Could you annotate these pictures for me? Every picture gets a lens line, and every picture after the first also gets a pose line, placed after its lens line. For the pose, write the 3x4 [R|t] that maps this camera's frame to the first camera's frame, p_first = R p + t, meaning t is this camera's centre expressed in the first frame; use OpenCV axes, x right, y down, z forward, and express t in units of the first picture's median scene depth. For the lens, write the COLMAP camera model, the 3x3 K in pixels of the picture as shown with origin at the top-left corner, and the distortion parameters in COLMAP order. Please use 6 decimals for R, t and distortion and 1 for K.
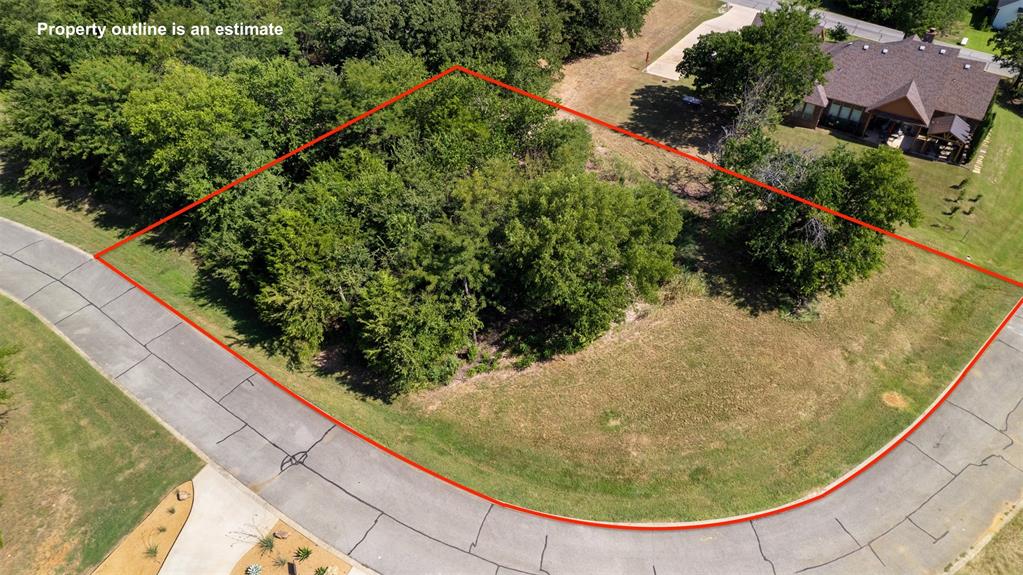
lens RADIAL K [[657.6, 0, 512.0], [0, 657.6, 295.4], [0, 0, 1]] dist [-0.077103, 0.069225]
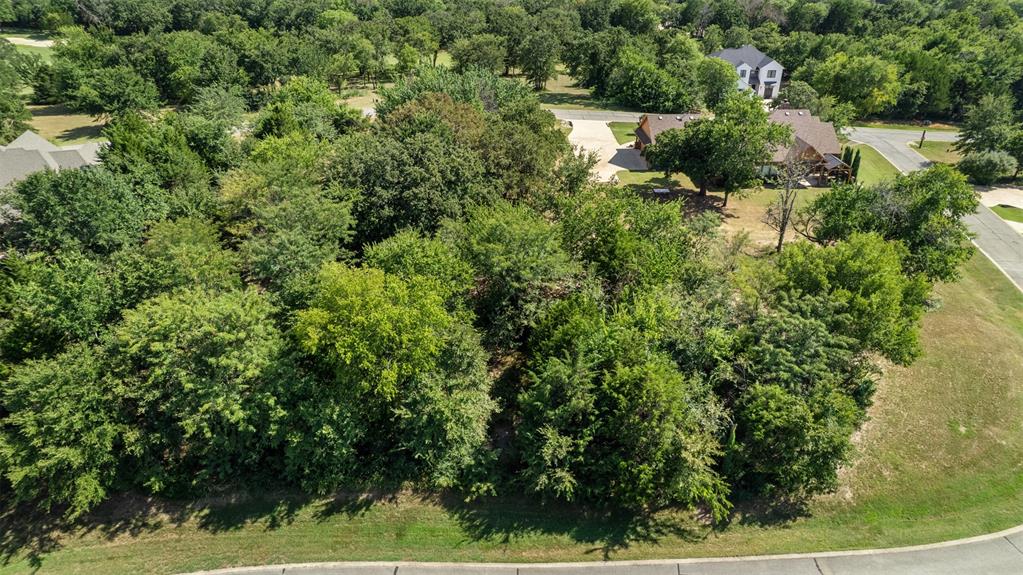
lens RADIAL K [[657.6, 0, 512.7], [0, 657.6, 292.4], [0, 0, 1]] dist [-0.077103, 0.069225]
pose [[0.813788, -0.293775, 0.501444, -0.644183], [0.393323, 0.913604, -0.103078, -0.142025], [-0.427839, 0.281112, 0.859028, 0.211990]]
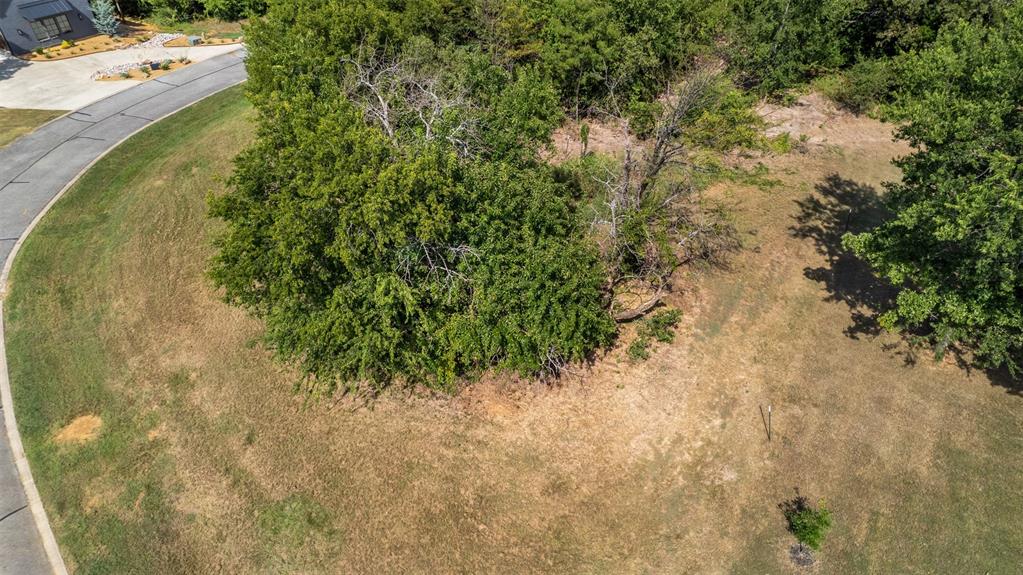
lens RADIAL K [[657.6, 0, 514.9], [0, 657.6, 281.3], [0, 0, 1]] dist [-0.077103, 0.069225]
pose [[0.035722, 0.634096, -0.772428, 0.676329], [-0.670563, 0.588303, 0.451935, -0.297325], [0.740992, 0.501818, 0.446217, 0.680296]]
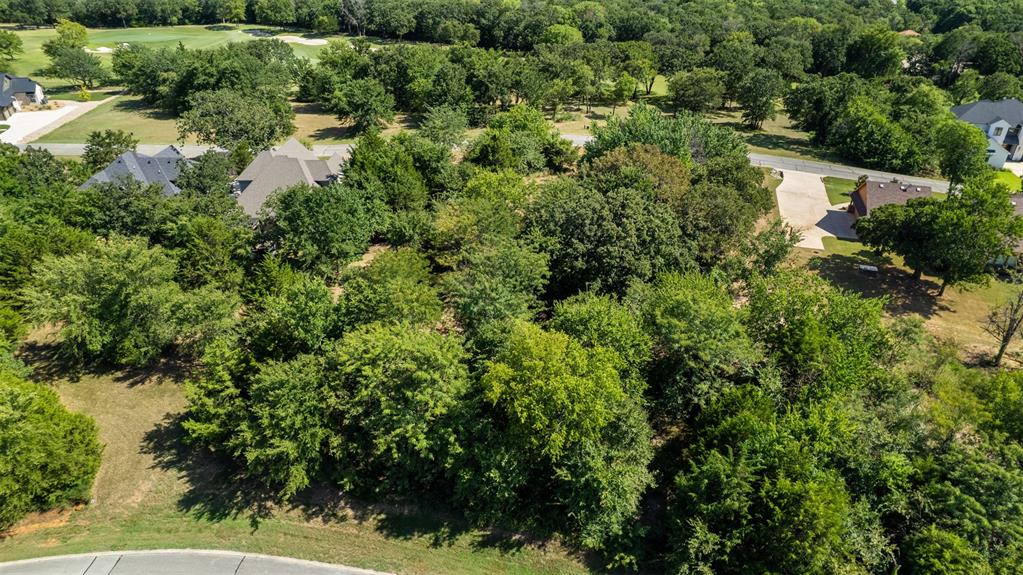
lens RADIAL K [[657.6, 0, 512.6], [0, 657.6, 295.2], [0, 0, 1]] dist [-0.077103, 0.069225]
pose [[0.954616, -0.151989, 0.256140, -0.645078], [0.202410, 0.961942, -0.183569, -0.209309], [-0.218491, 0.227083, 0.949049, 0.153849]]
